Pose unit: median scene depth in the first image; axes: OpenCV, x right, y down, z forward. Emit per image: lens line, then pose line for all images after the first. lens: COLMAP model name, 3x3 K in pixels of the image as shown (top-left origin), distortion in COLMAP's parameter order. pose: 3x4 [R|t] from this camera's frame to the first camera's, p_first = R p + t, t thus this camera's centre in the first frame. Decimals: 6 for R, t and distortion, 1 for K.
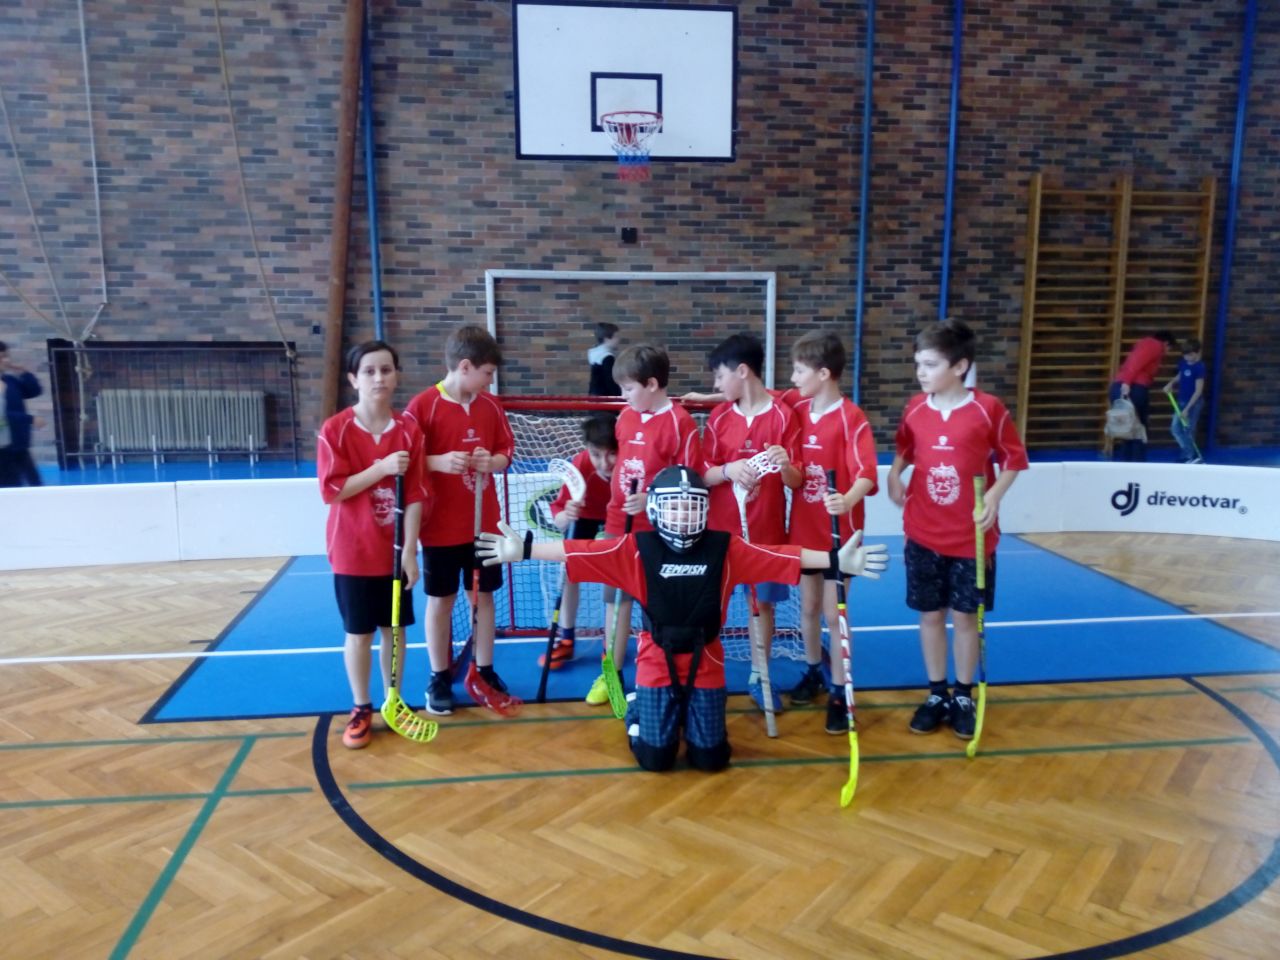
lens RADIAL K [[999.2, 0, 637.3], [0, 999.2, 485.0], [0, 0, 1]] dist [0.072050, -0.107655]
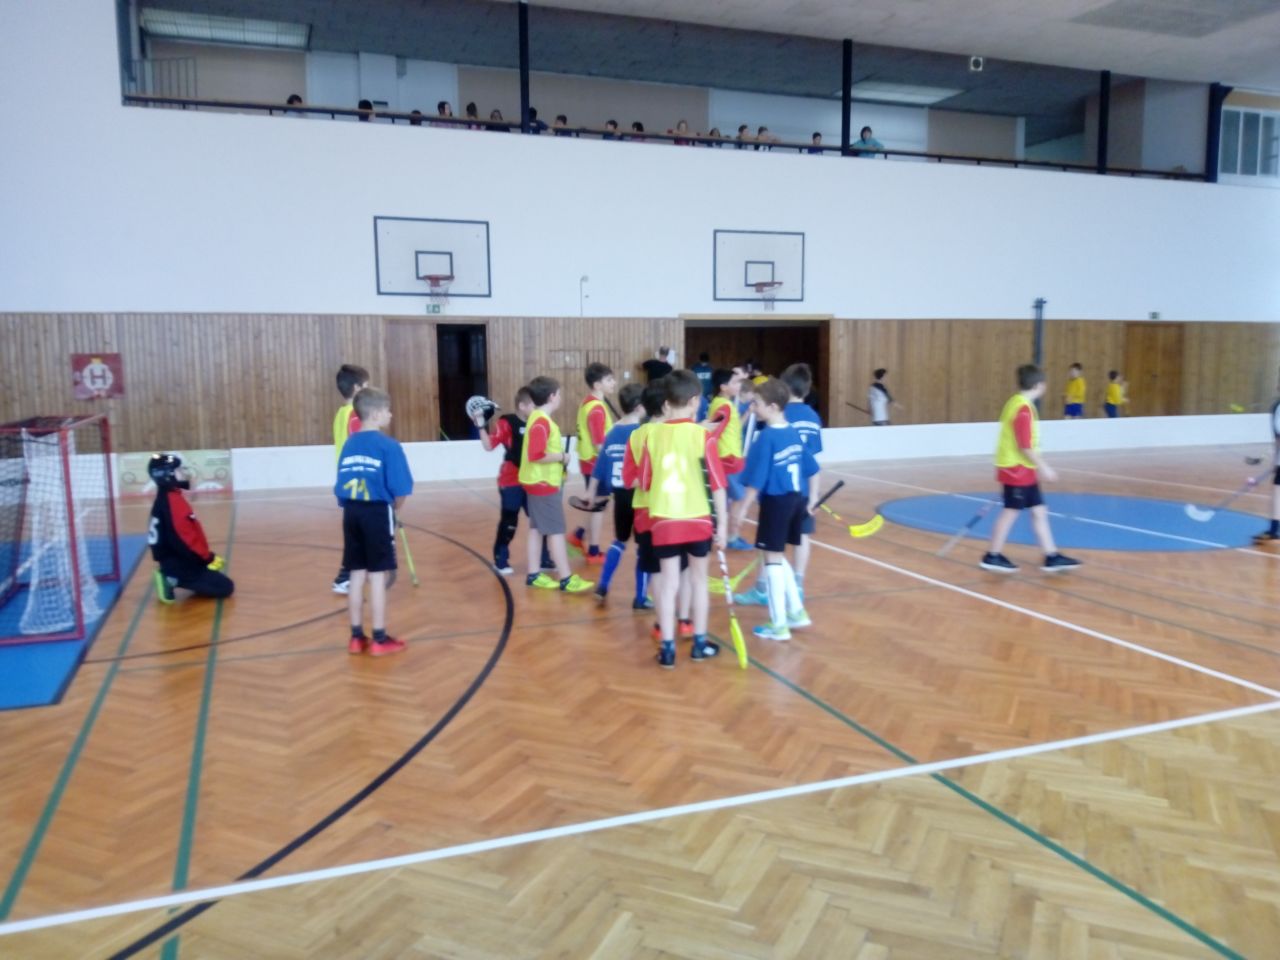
lens RADIAL K [[999.2, 0, 642.5], [0, 999.2, 488.8], [0, 0, 1]] dist [0.072050, -0.107655]
pose [[-0.227920, -0.123371, 0.965832, -0.650961], [0.162925, 0.973123, 0.162750, -0.034776], [-0.959952, 0.194452, -0.201694, 0.190579]]
